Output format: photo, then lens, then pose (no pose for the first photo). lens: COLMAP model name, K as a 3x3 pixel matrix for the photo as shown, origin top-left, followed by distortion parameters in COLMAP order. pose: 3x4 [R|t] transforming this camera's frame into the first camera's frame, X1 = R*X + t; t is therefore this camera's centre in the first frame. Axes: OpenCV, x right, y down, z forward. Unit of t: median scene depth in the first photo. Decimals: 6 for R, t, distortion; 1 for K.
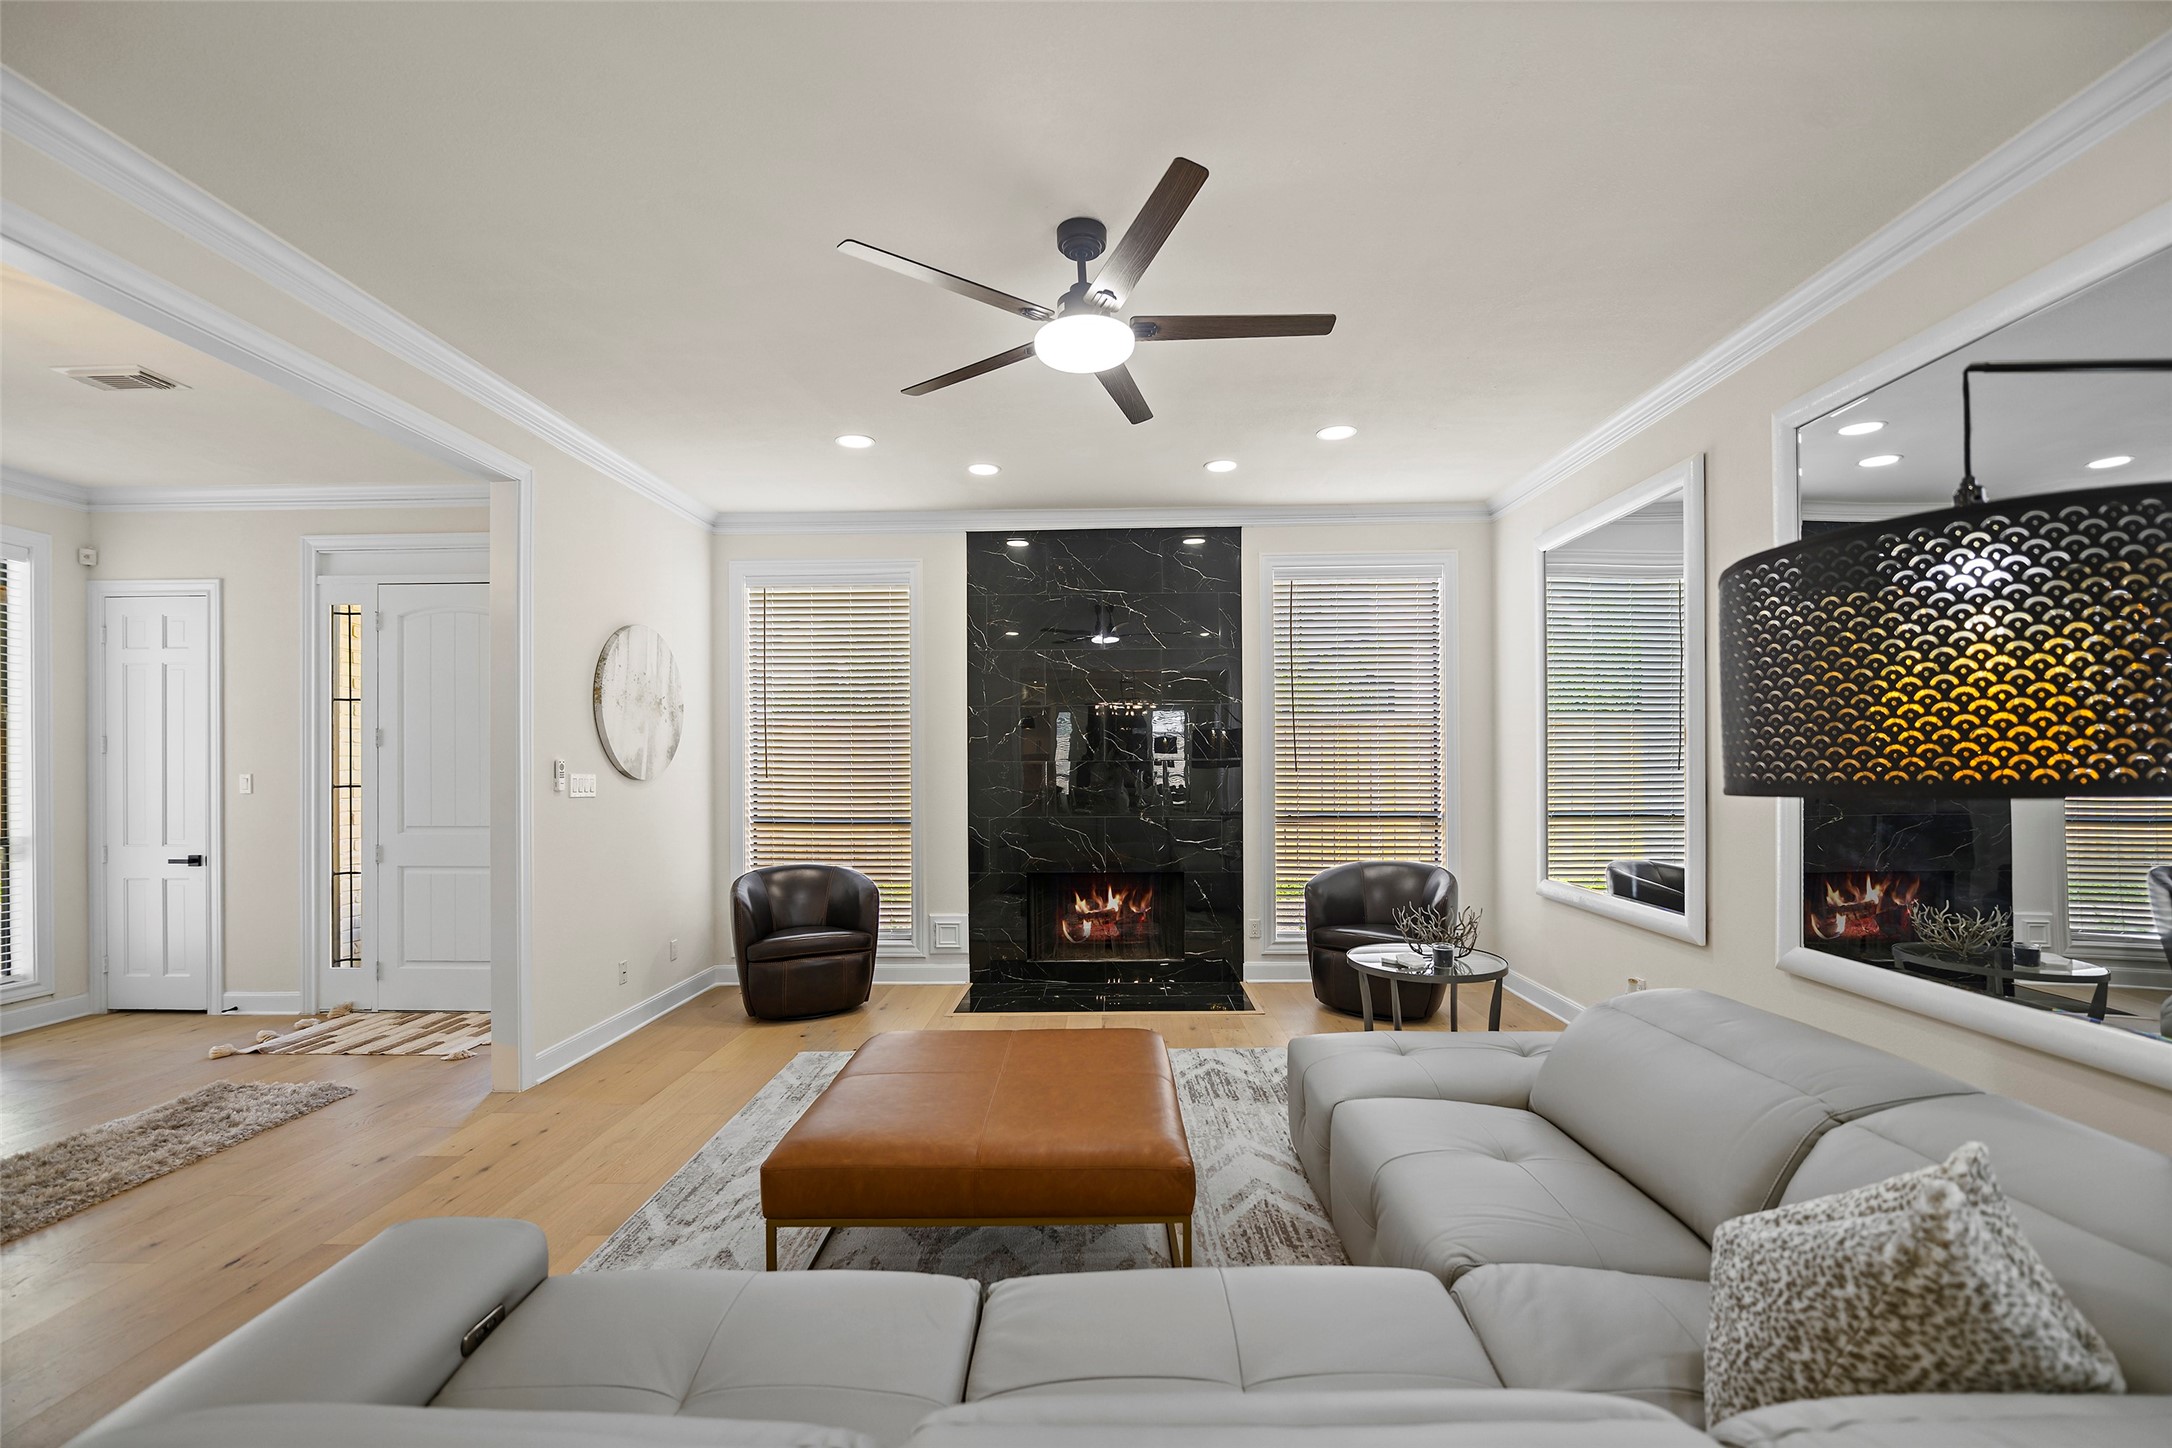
lens RADIAL K [[907.4, 0, 1092.9], [0, 907.4, 756.3], [0, 0, 1]] dist [0.003847, -0.000394]
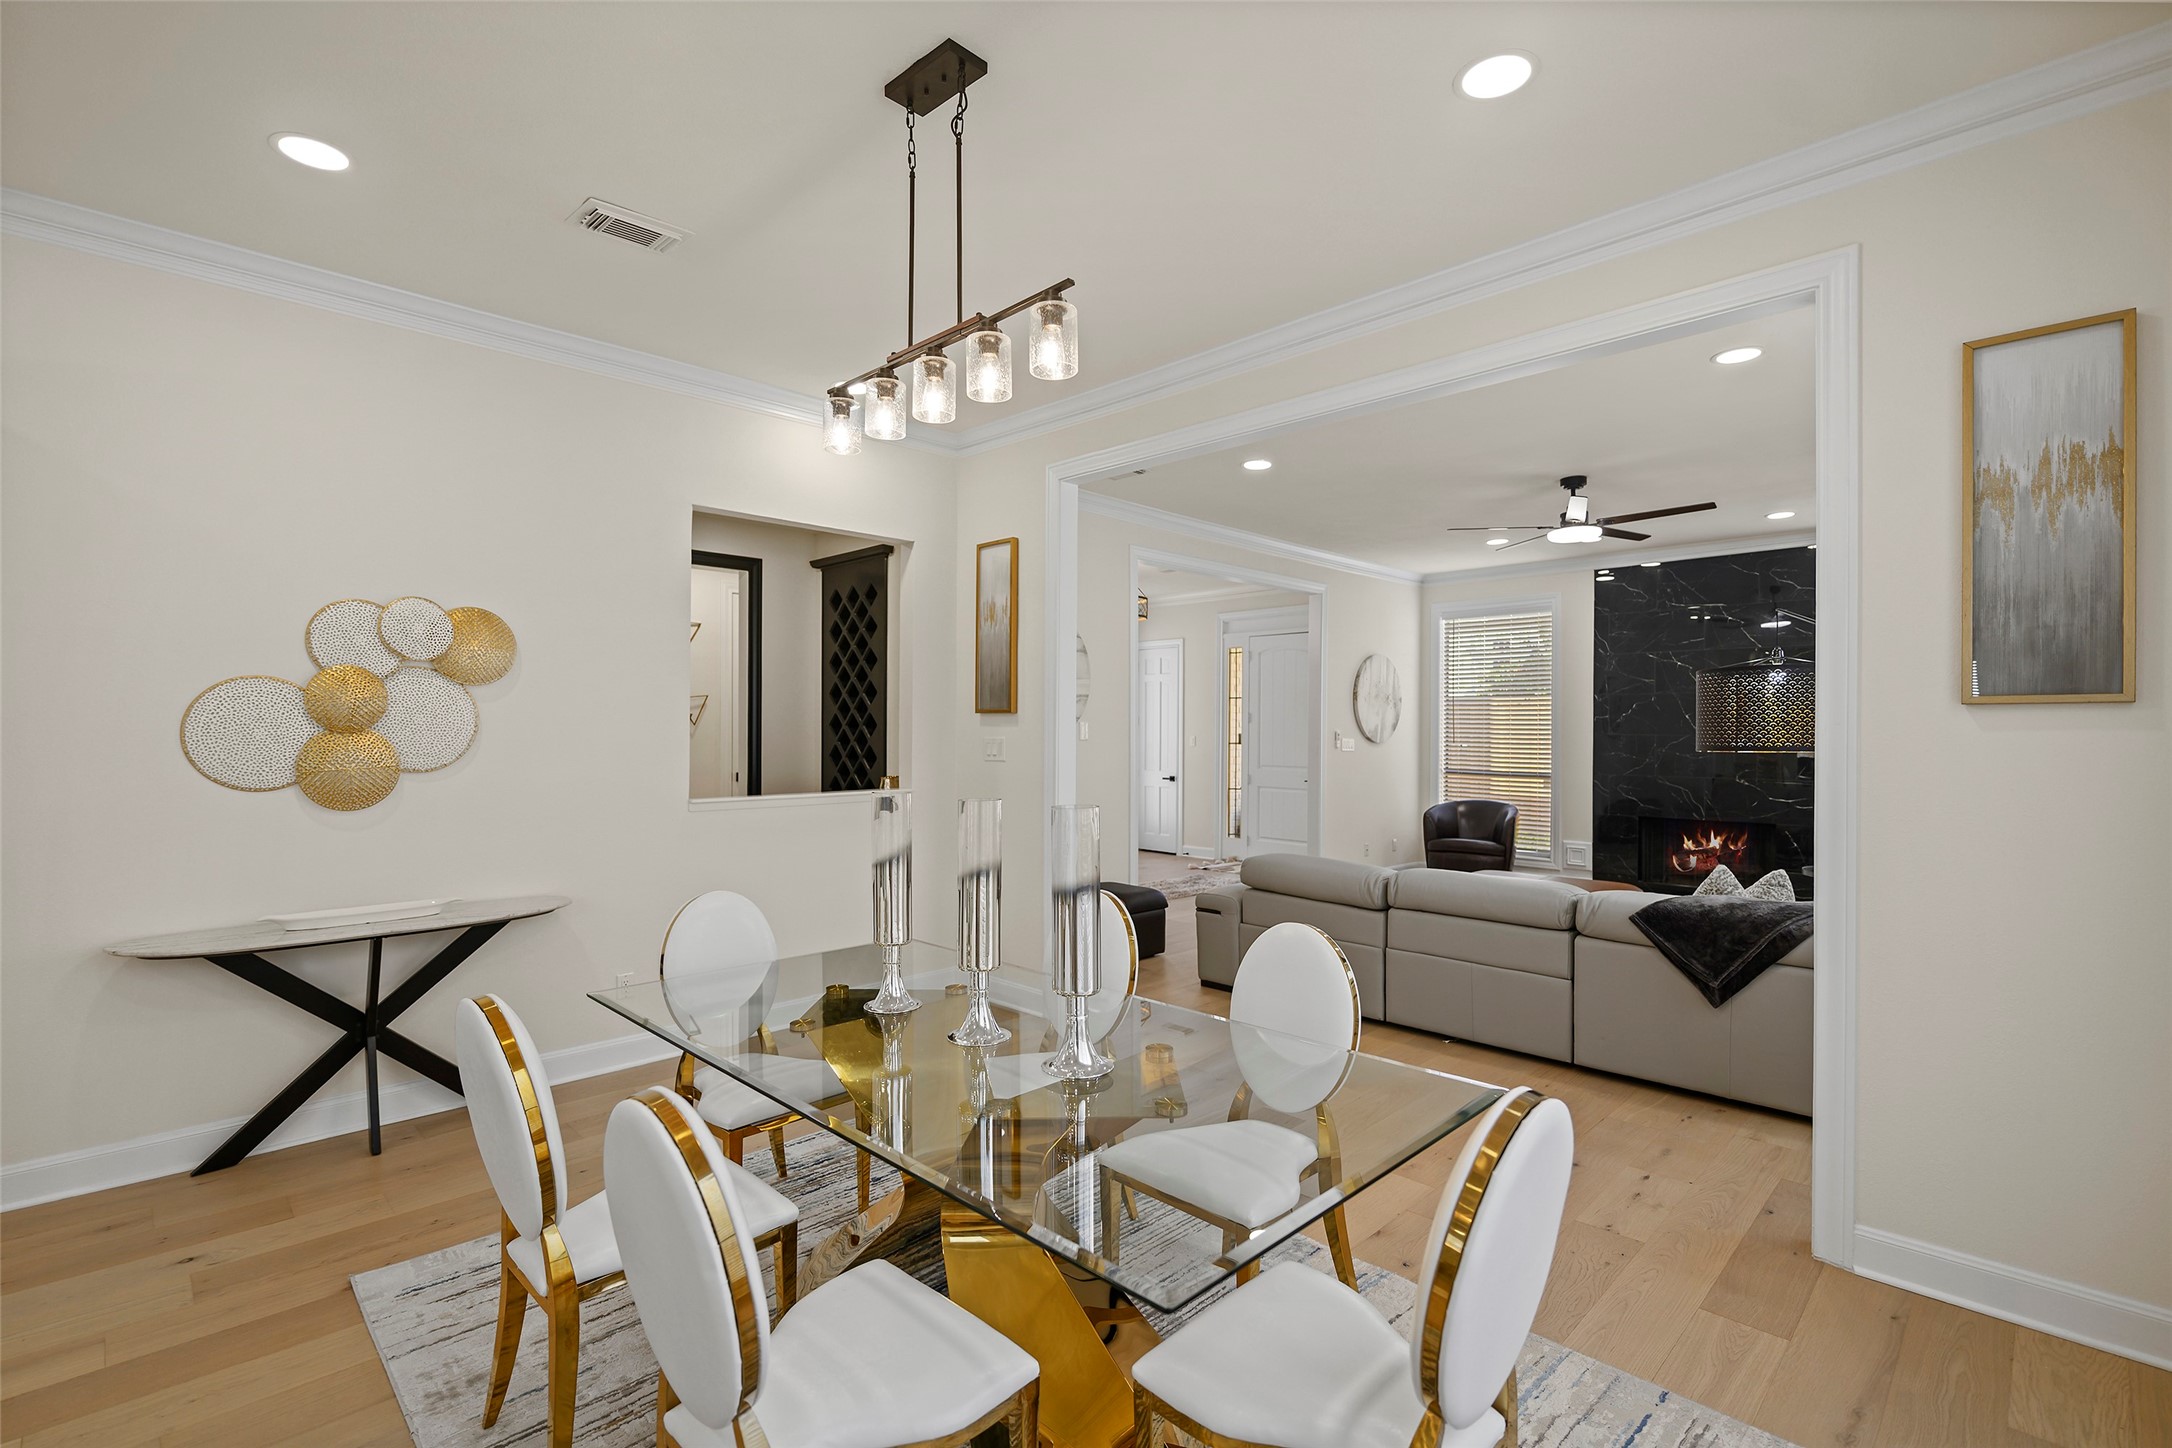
lens RADIAL K [[975.2, 0, 1096.8], [0, 975.2, 735.1], [0, 0, 1]] dist [-0.004516, -0.001319]
pose [[0.733322, 0.010462, -0.679801, 0.359431], [-0.006329, 0.999943, 0.008562, -0.000239], [0.679852, -0.001976, 0.733346, -0.699566]]
